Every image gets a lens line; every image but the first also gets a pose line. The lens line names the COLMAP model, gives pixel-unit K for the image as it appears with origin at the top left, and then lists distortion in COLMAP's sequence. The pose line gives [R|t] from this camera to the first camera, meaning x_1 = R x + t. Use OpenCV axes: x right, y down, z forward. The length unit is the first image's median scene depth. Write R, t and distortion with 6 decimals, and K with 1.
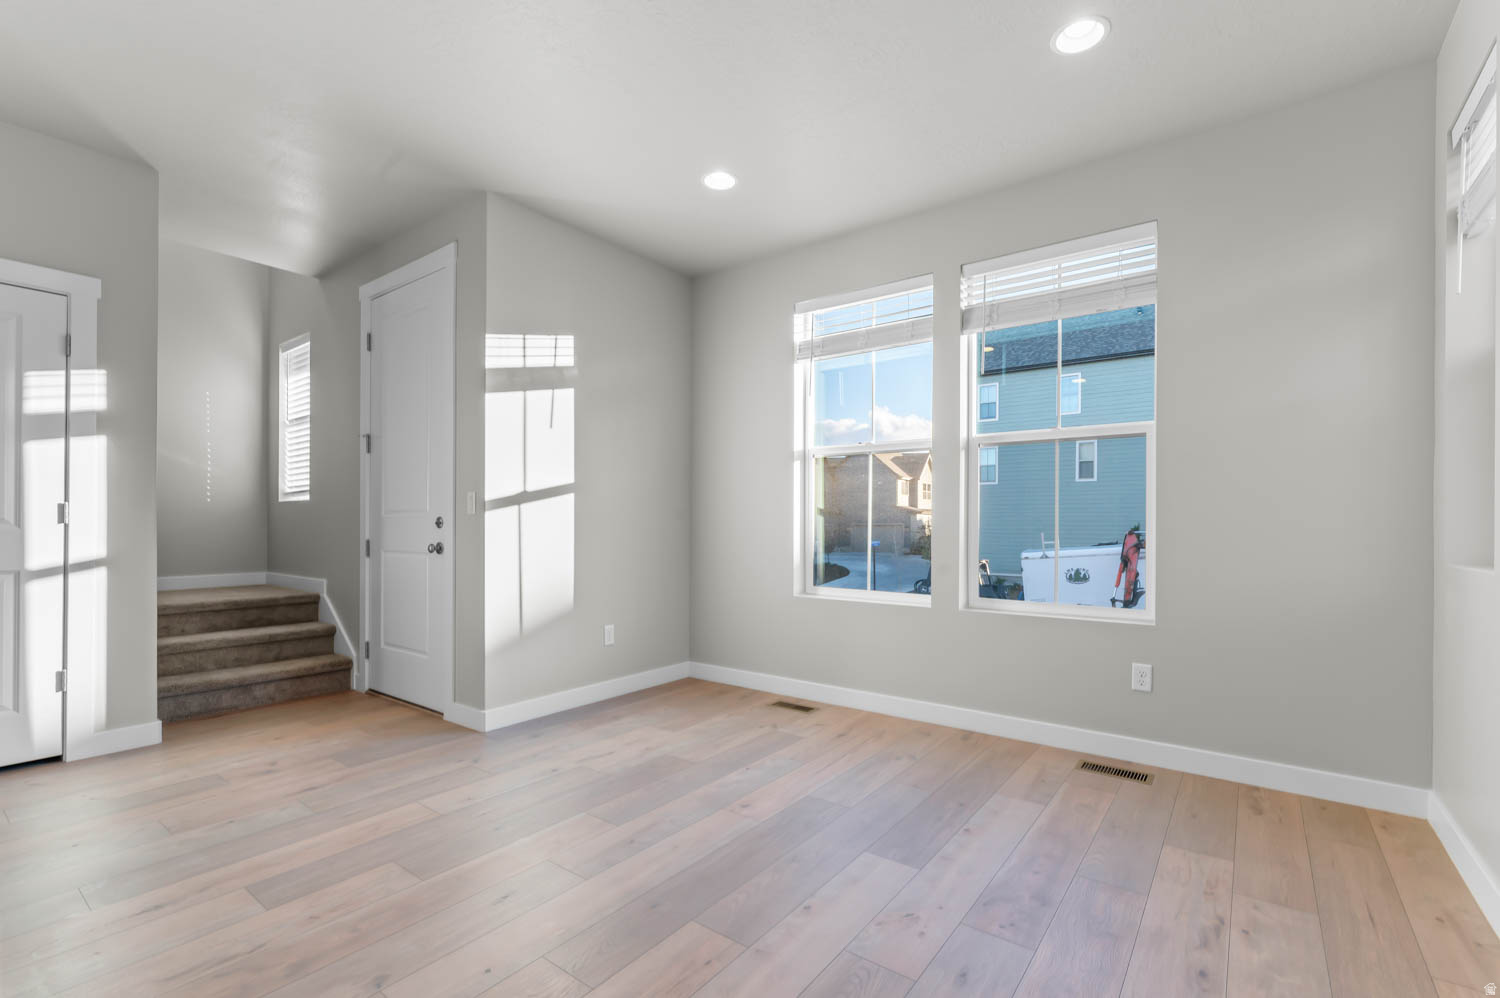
lens RADIAL K [[666.4, 0, 752.0], [0, 666.4, 524.6], [0, 0, 1]] dist [-0.001714, -0.000089]
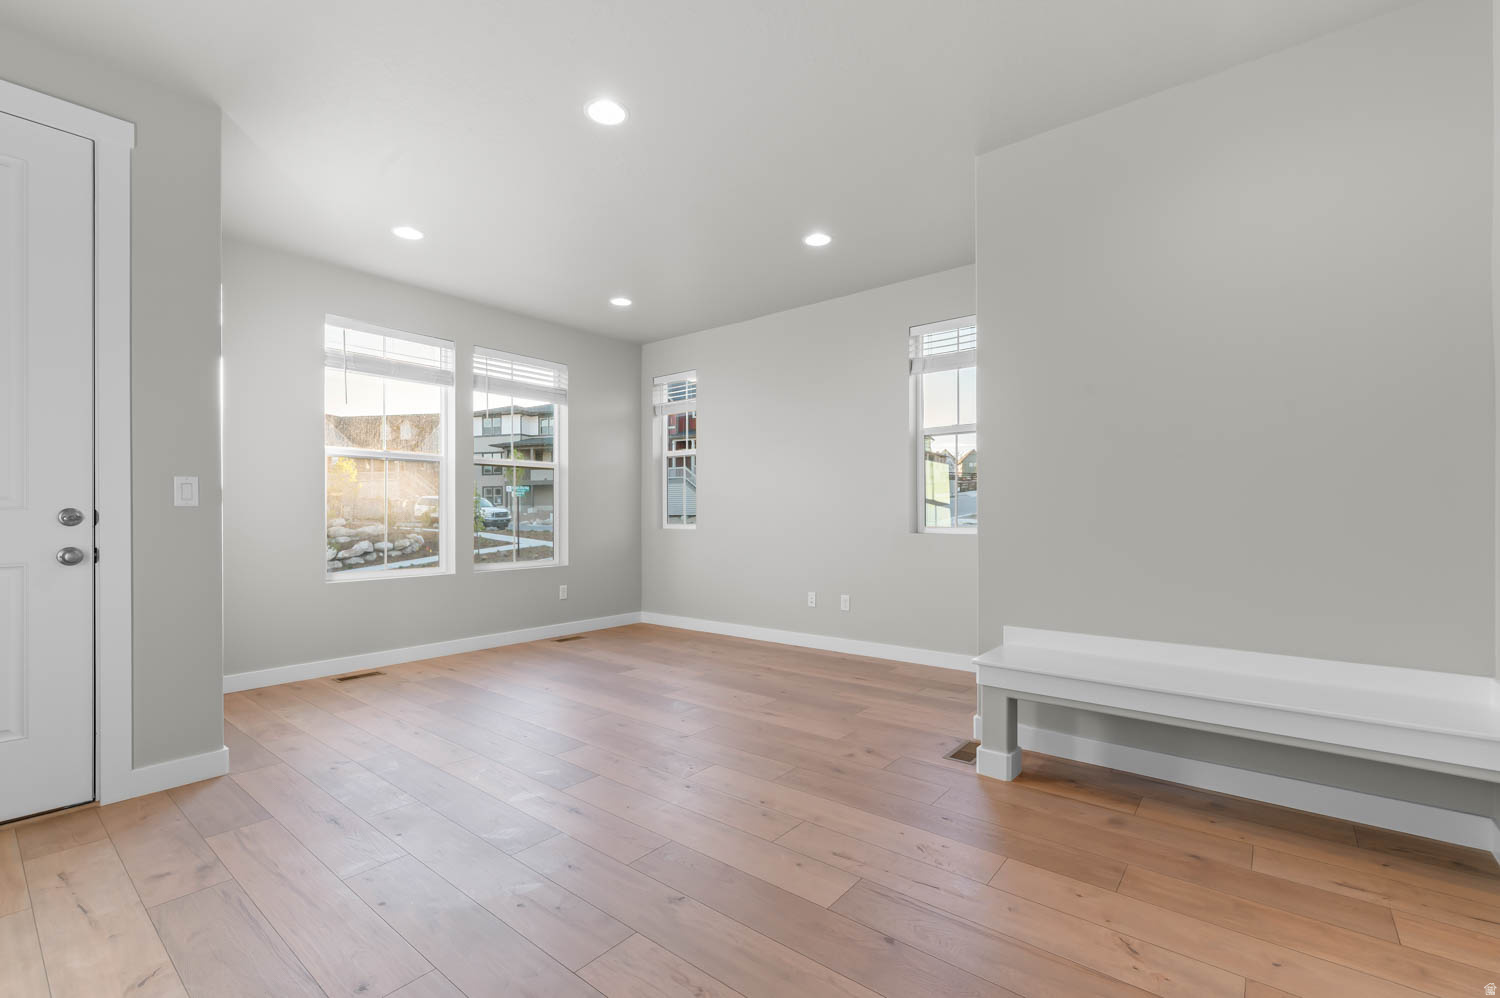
lens RADIAL K [[646.5, 0, 757.3], [0, 646.5, 518.2], [0, 0, 1]] dist [-0.000483, -0.000369]
pose [[0.024872, -0.009132, 0.999649, -1.211696], [0.004766, 0.999948, 0.009016, -0.006048], [-0.999679, 0.004540, 0.024914, 0.338830]]
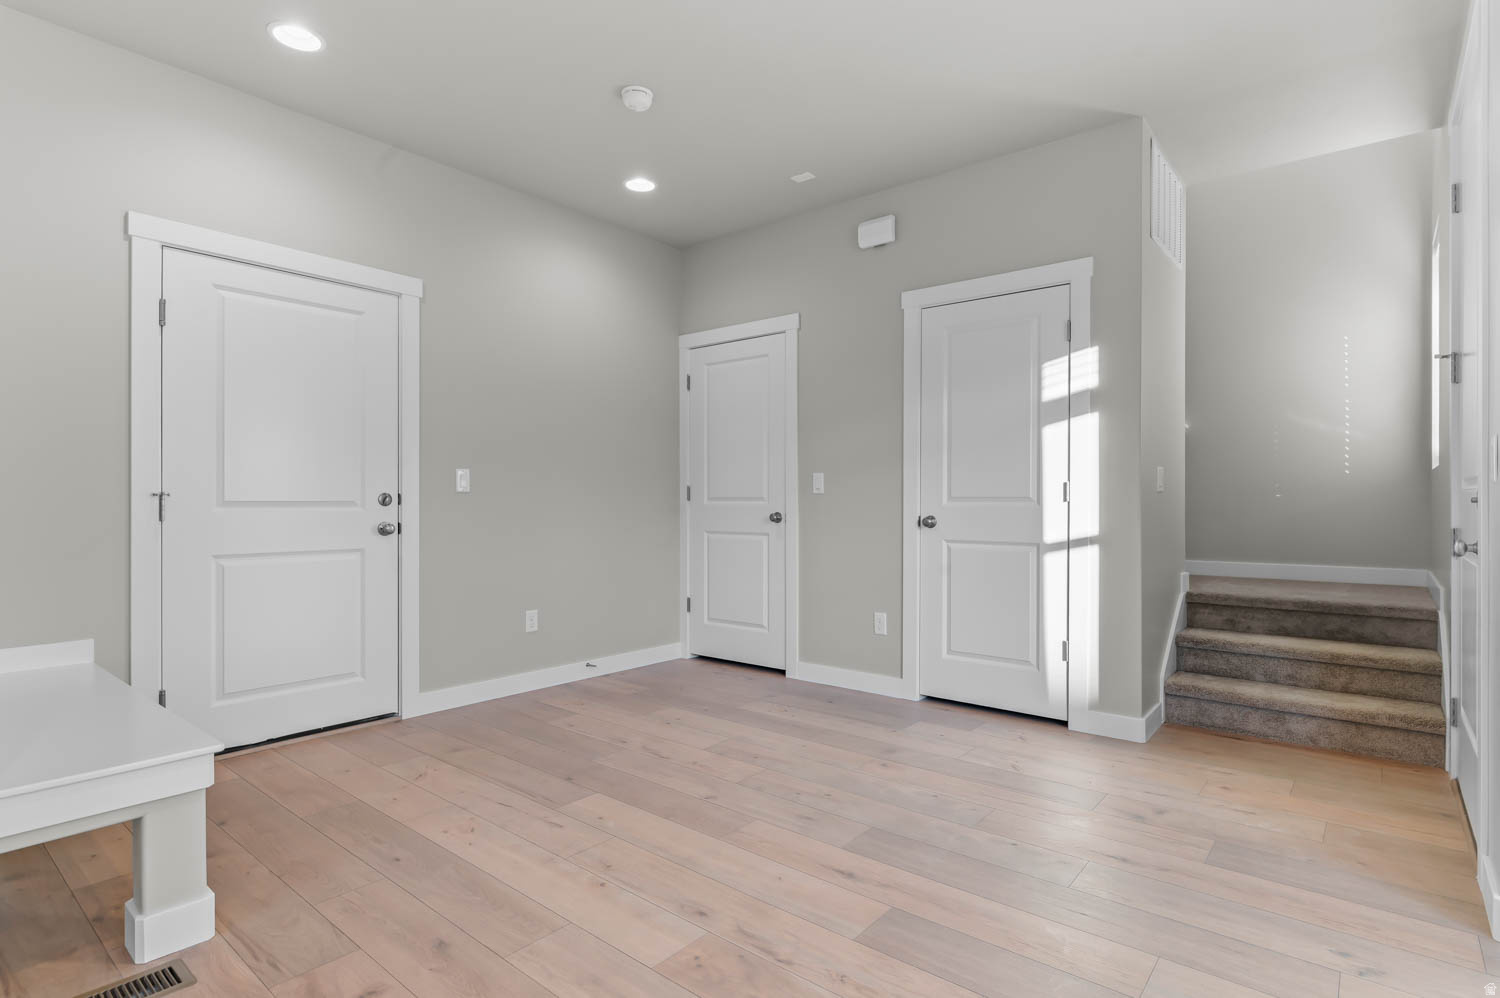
lens RADIAL K [[756.4, 0, 773.5], [0, 756.4, 497.2], [0, 0, 1]] dist [0.001876, 0.000061]
pose [[-0.029473, -0.003724, -0.999559, 0.155788], [-0.003341, 0.999988, -0.003627, -0.001601], [0.999560, 0.003233, -0.029485, 0.513768]]
